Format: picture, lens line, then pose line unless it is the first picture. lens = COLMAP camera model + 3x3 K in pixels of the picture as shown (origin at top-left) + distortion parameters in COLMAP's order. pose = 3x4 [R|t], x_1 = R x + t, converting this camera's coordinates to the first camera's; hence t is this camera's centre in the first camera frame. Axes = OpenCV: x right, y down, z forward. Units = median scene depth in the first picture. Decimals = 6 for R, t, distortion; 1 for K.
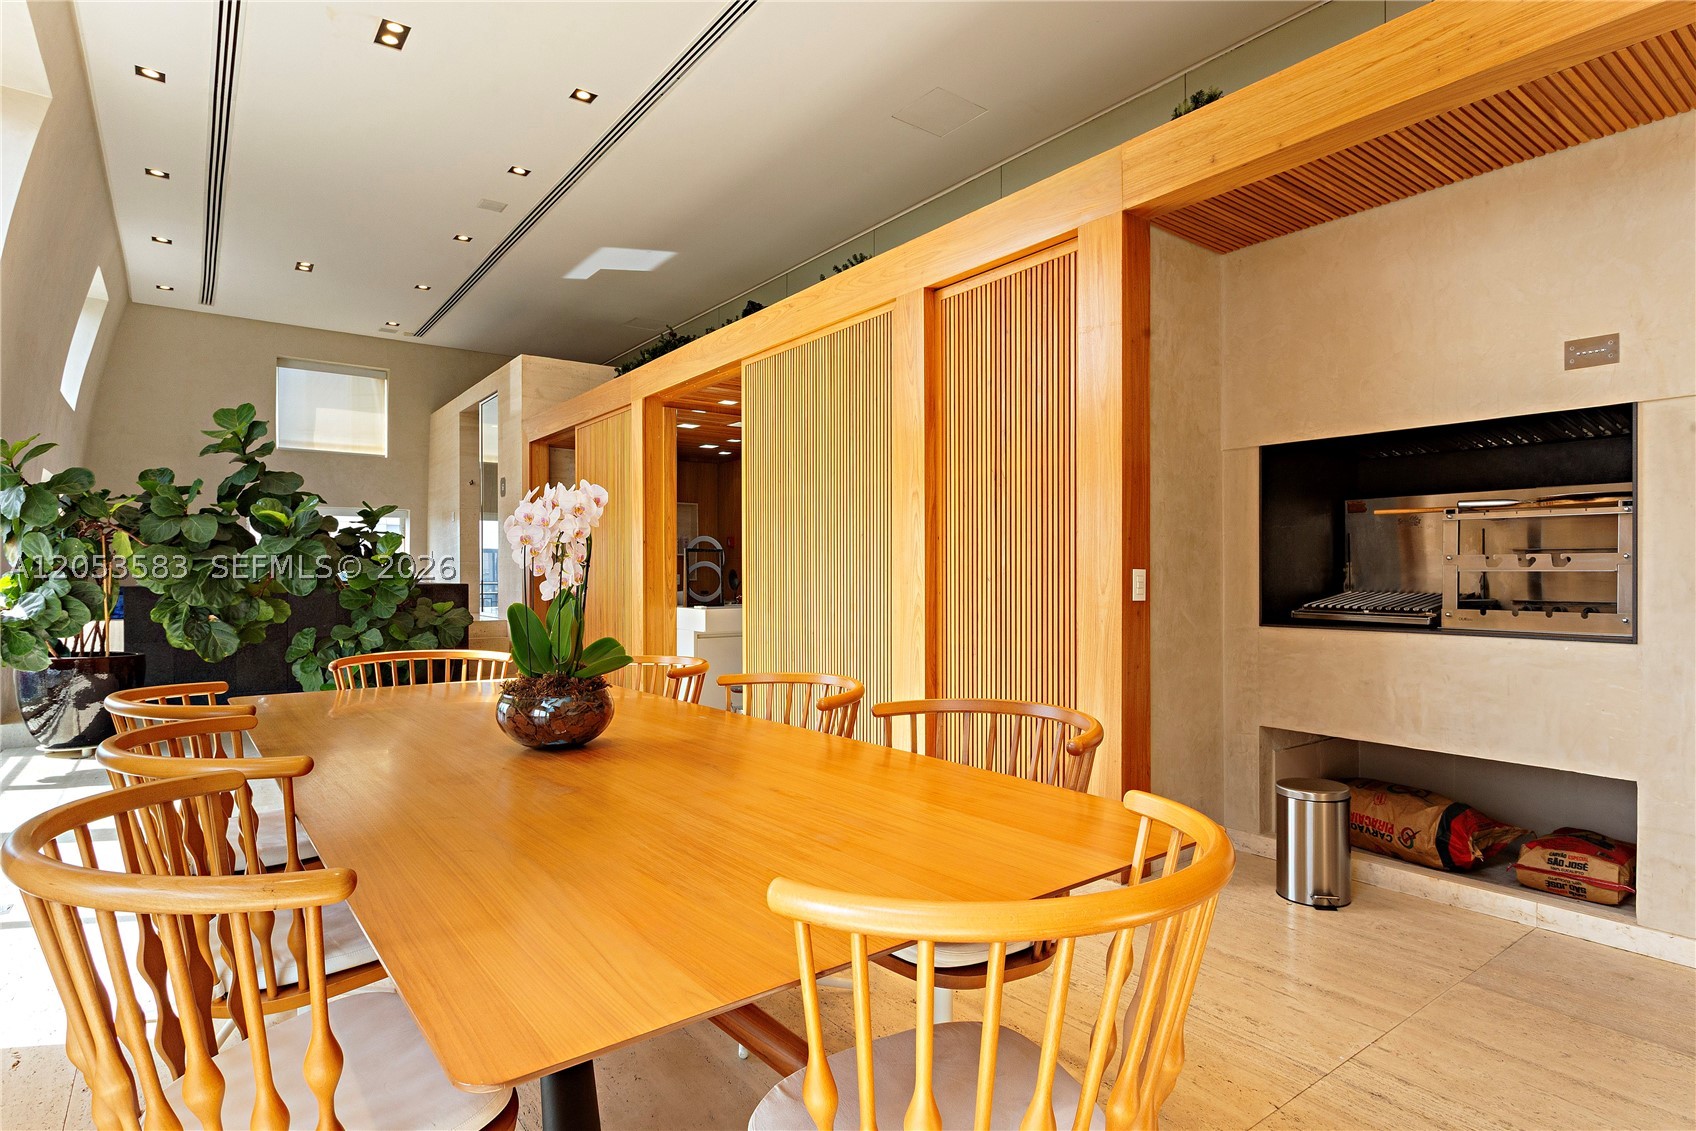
lens RADIAL K [[933.5, 0, 848.0], [0, 933.5, 565.5], [0, 0, 1]] dist [-0.002439, 0.002402]
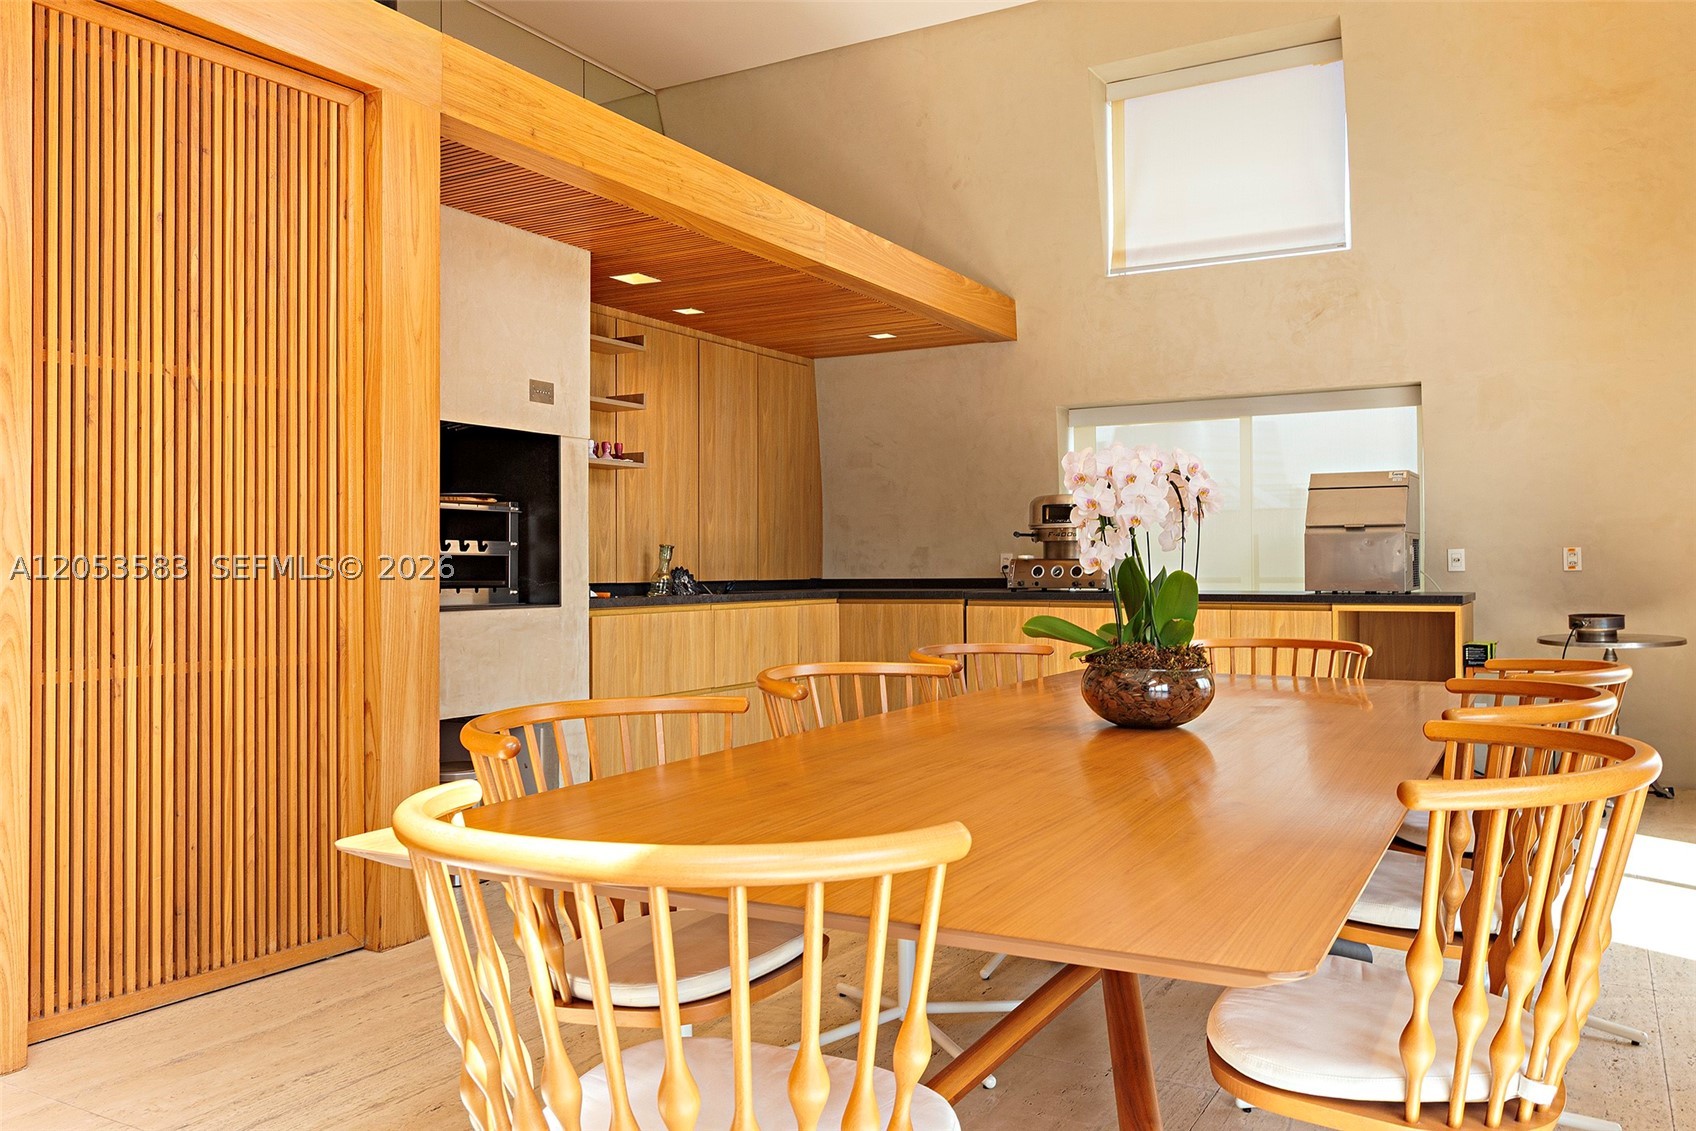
lens RADIAL K [[1301.5, 0, 848.0], [0, 1301.5, 565.5], [0, 0, 1]] dist [-0.001976, -0.000681]
pose [[-0.400146, 0.021319, 0.916203, -0.933774], [0.003424, 0.999757, -0.021767, 0.053522], [-0.916445, -0.005573, -0.400122, 1.157318]]
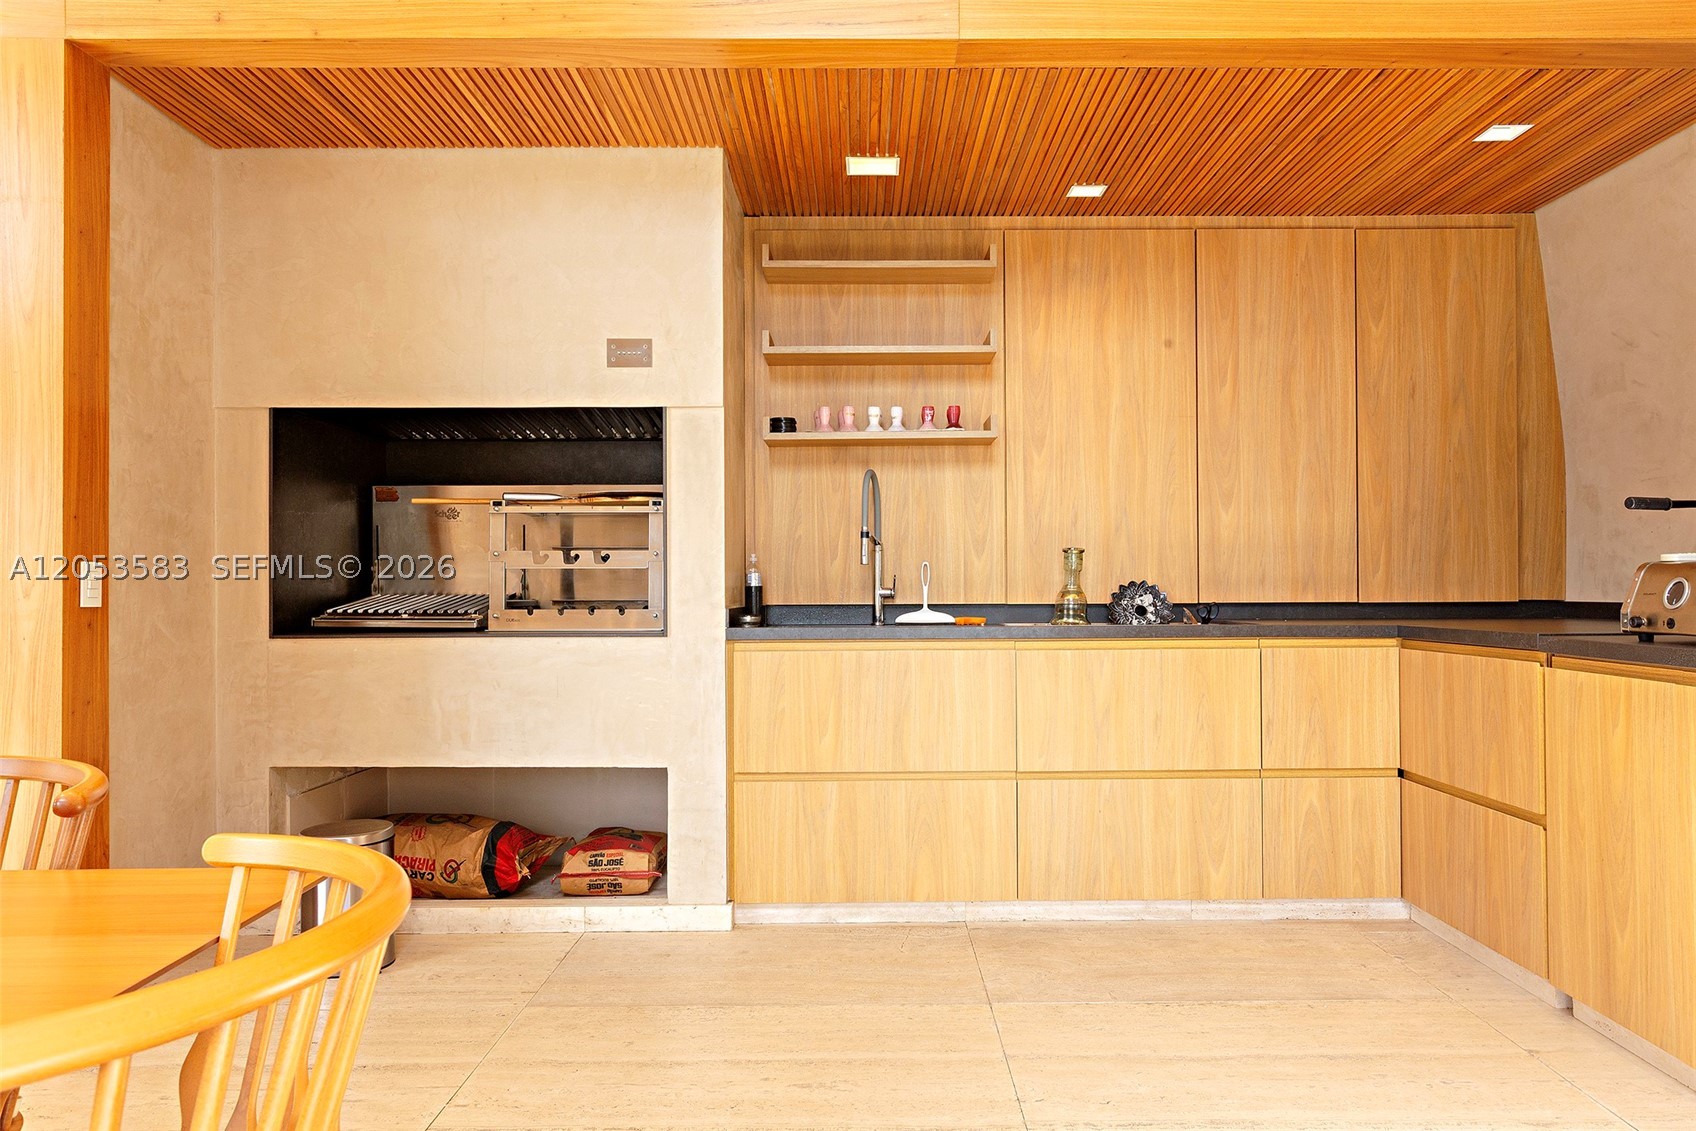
lens RADIAL K [[1193.8, 0, 848.0], [0, 1193.8, 565.5], [0, 0, 1]] dist [0.001344, 0.000403]
pose [[0.594102, 0.027680, 0.803913, -0.088321], [-0.013605, 0.999611, -0.024363, 0.027182], [-0.804275, 0.003537, 0.594247, 0.033024]]
